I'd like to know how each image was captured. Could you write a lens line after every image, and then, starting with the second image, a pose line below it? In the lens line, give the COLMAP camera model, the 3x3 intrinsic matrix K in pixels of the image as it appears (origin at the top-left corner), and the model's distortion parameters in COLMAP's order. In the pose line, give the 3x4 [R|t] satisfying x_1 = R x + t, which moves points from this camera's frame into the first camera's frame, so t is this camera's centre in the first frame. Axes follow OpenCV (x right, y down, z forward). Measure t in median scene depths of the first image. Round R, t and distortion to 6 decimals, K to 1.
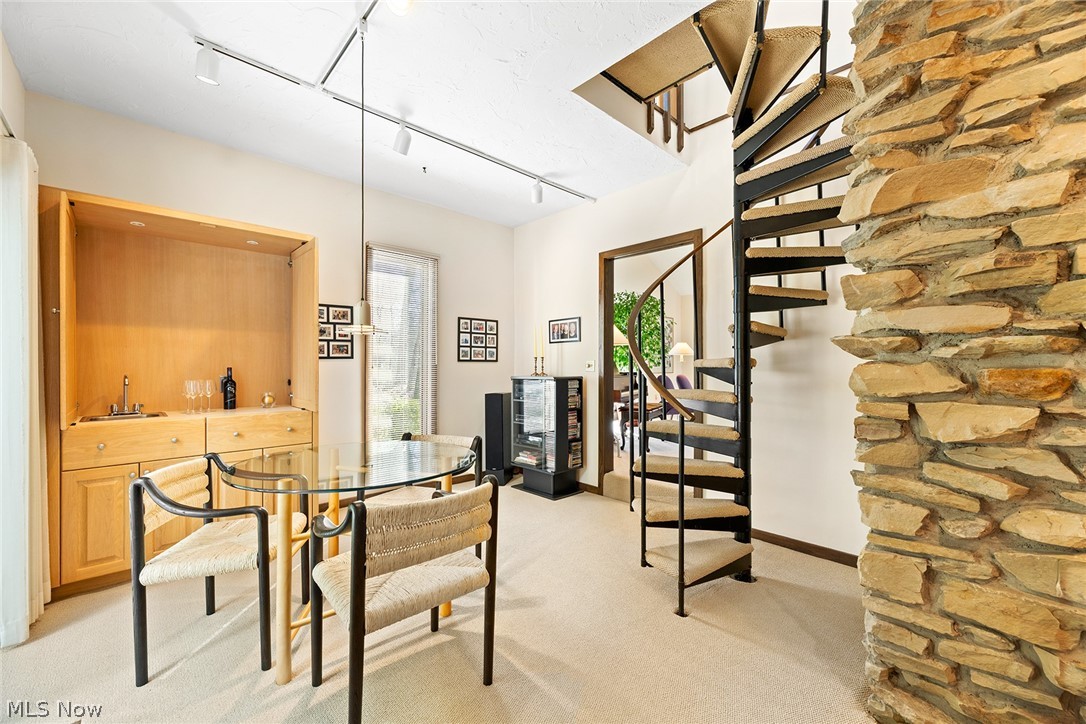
lens RADIAL K [[437.8, 0, 537.4], [0, 437.8, 366.5], [0, 0, 1]] dist [0.006159, -0.001750]
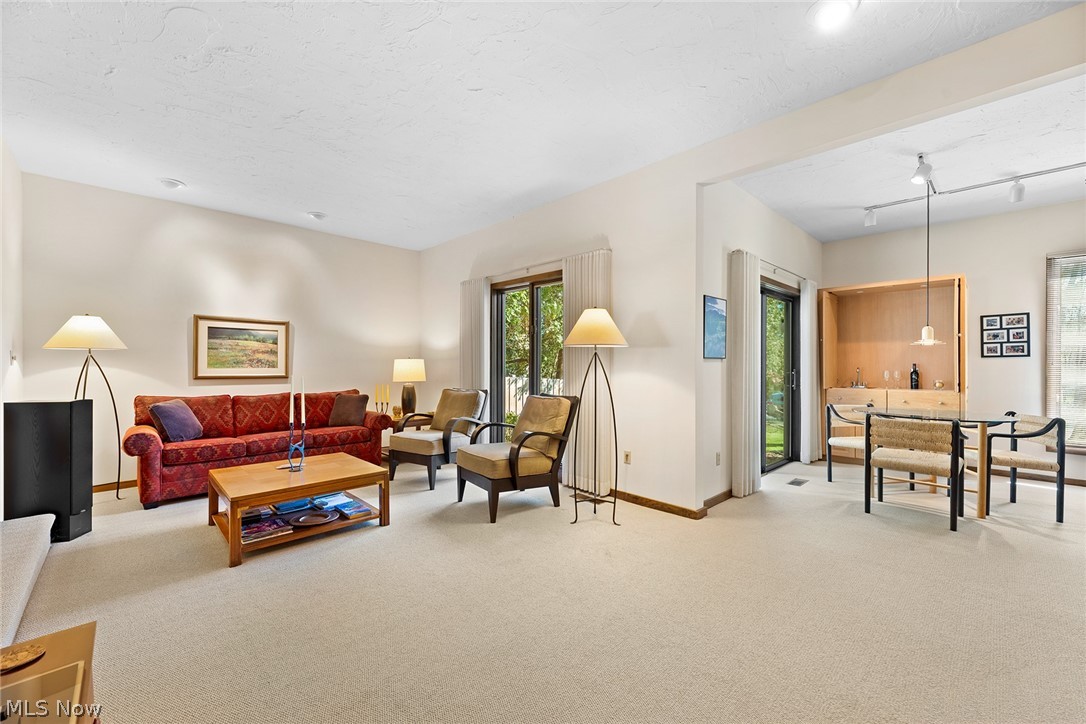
lens RADIAL K [[437.8, 0, 538.0], [0, 437.8, 365.6], [0, 0, 1]] dist [0.006159, -0.001750]
pose [[0.003256, -0.002962, -0.999990, 0.796865], [-0.006974, 0.999971, -0.002985, 0.020294], [0.999970, 0.006984, 0.003235, -0.348141]]
